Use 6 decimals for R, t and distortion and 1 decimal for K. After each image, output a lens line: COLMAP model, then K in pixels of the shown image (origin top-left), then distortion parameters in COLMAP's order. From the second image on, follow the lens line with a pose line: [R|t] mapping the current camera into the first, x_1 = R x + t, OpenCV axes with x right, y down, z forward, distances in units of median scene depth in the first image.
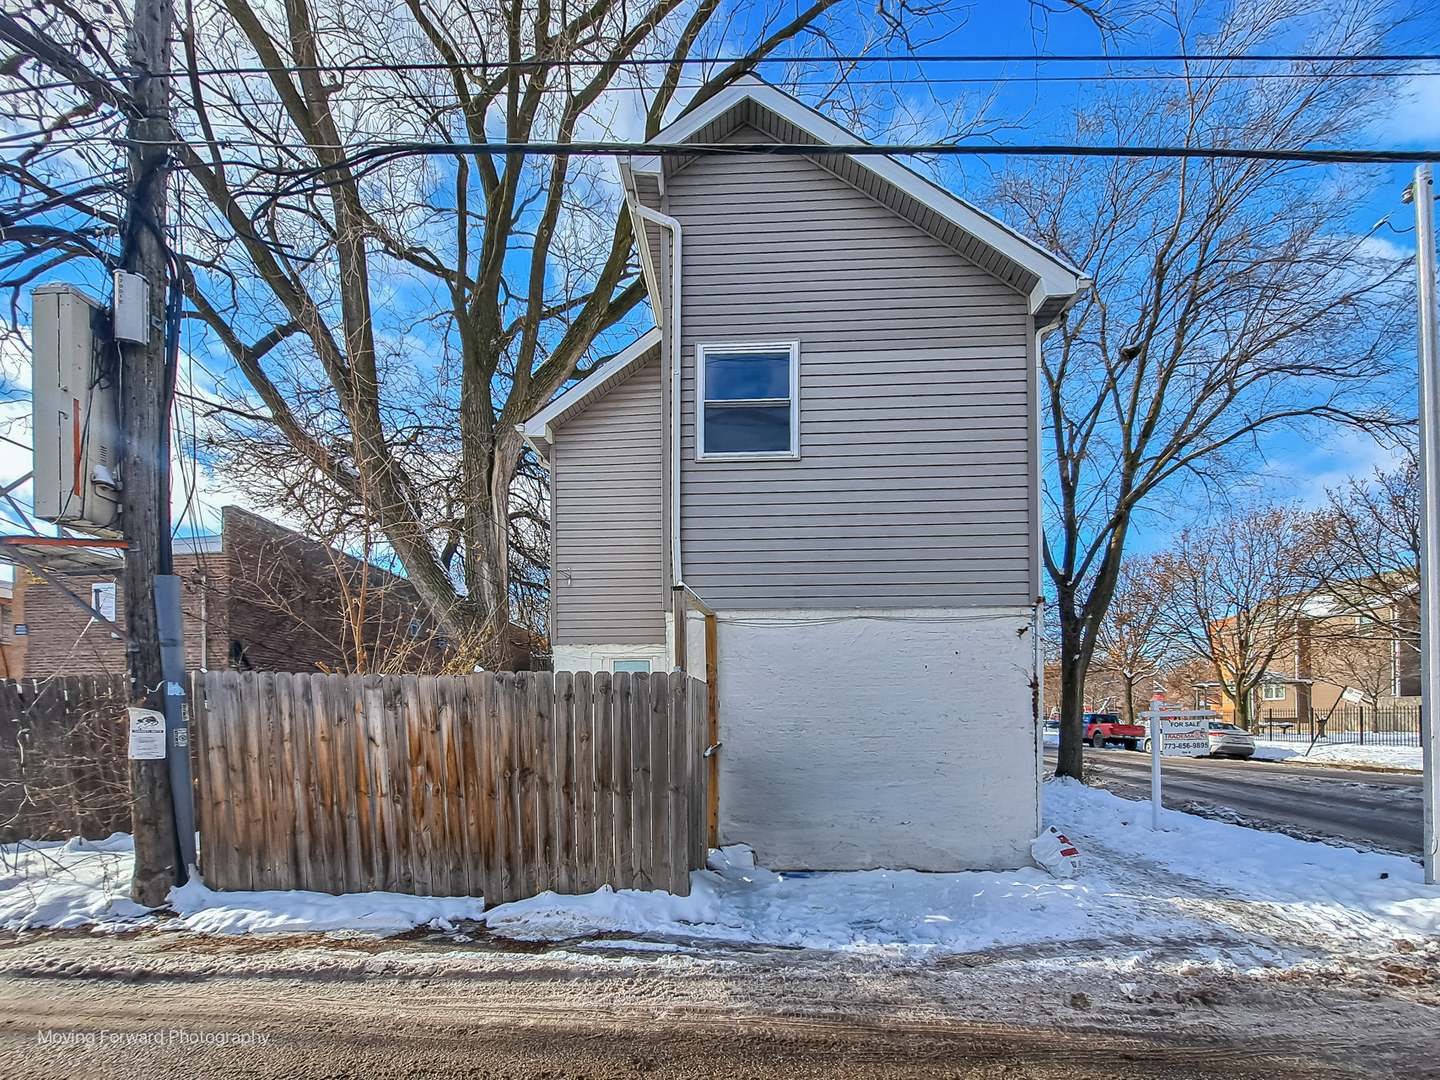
lens RADIAL K [[594.8, 0, 724.3], [0, 594.8, 548.7], [0, 0, 1]] dist [-0.010002, -0.001474]
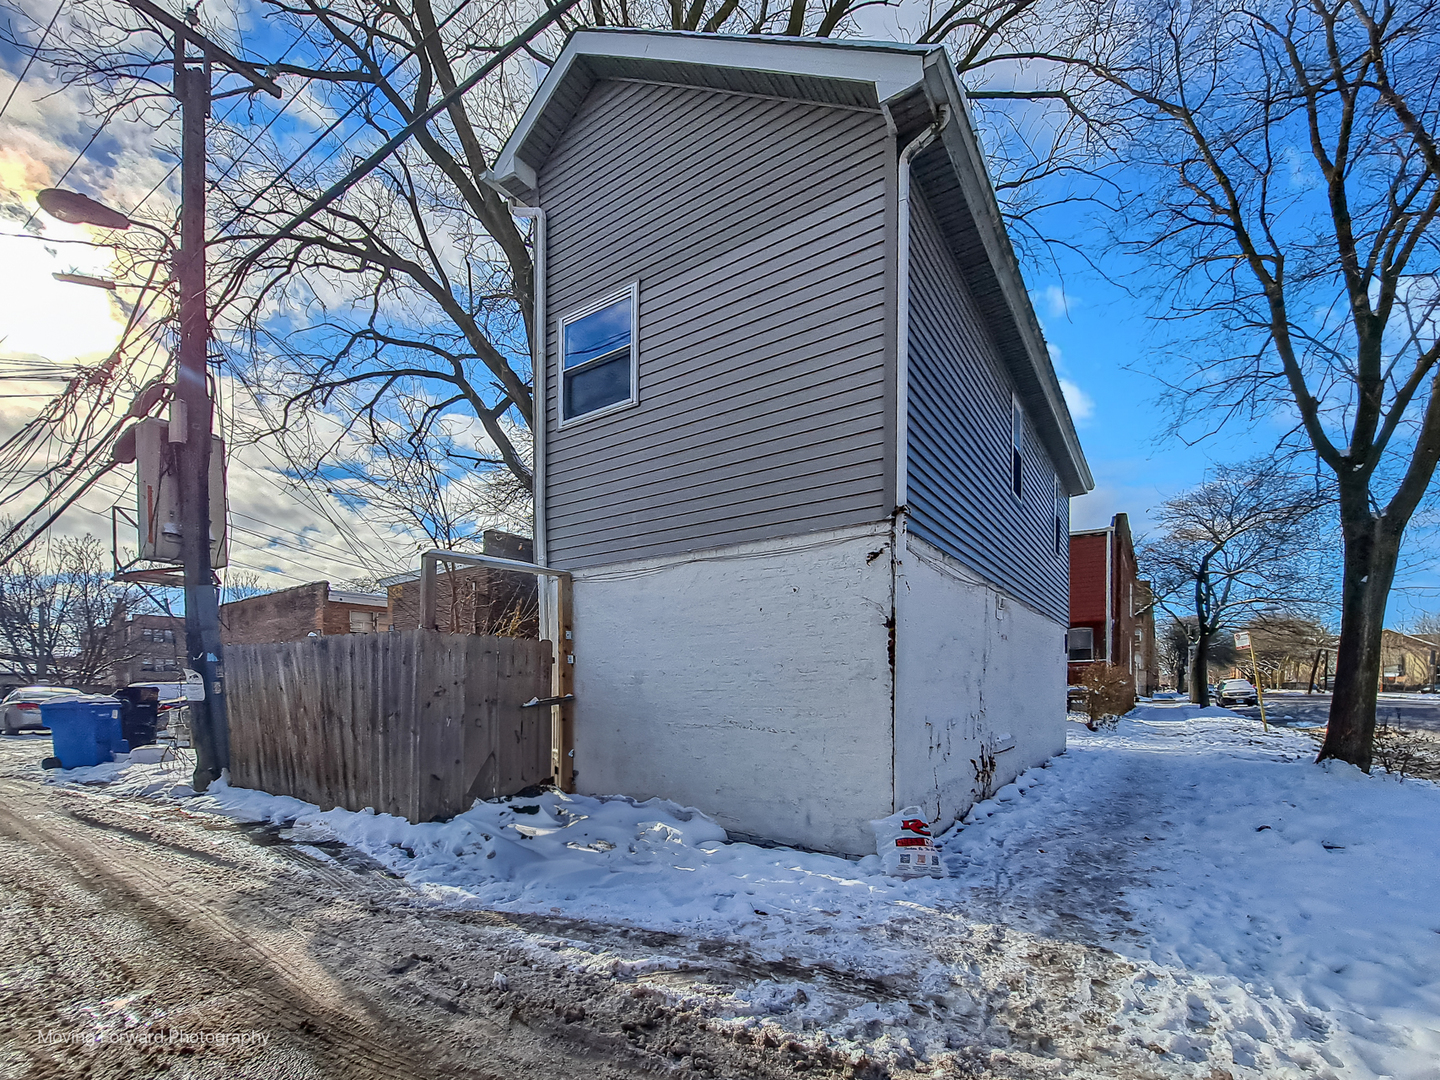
lens RADIAL K [[581.7, 0, 711.4], [0, 581.7, 544.1], [0, 0, 1]] dist [-0.008333, -0.000209]
pose [[0.857496, -0.125522, -0.498943, 0.890800], [0.145274, 0.989391, 0.000765, 0.118343], [0.493554, -0.073140, 0.866634, 0.310009]]
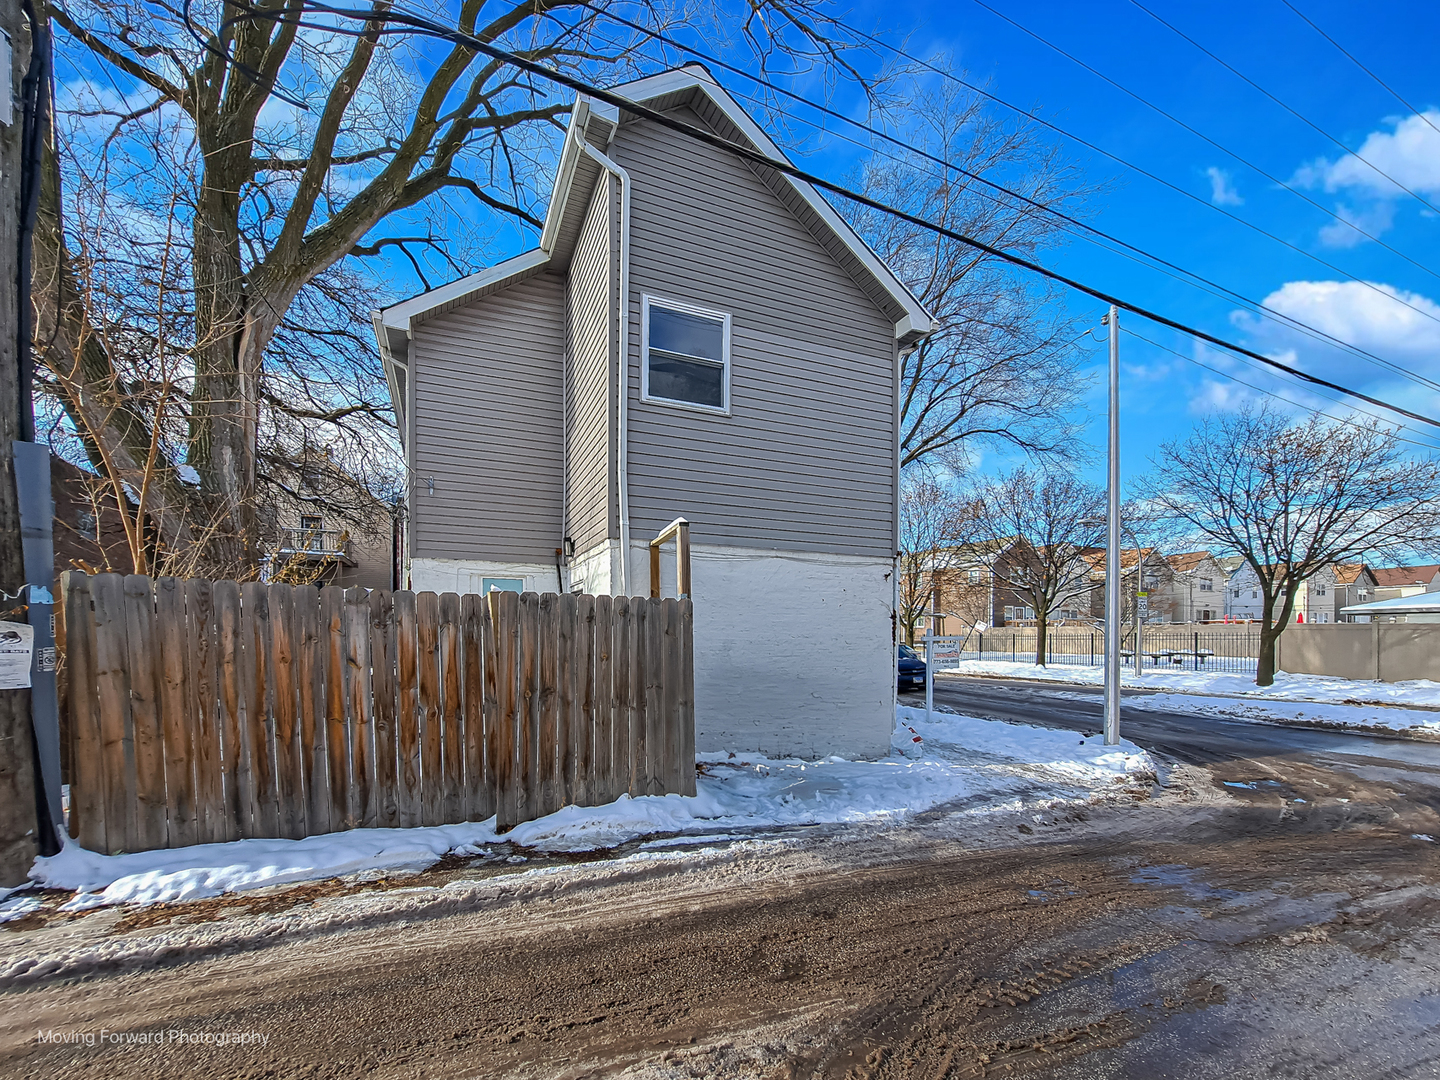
lens RADIAL K [[567.4, 0, 706.2], [0, 567.4, 464.0], [0, 0, 1]] dist [-0.012208, 0.000990]
pose [[0.906839, 0.132391, 0.400145, -0.487950], [-0.125317, 0.991144, -0.043926, -0.004680], [-0.402417, -0.010312, 0.915398, -0.002136]]
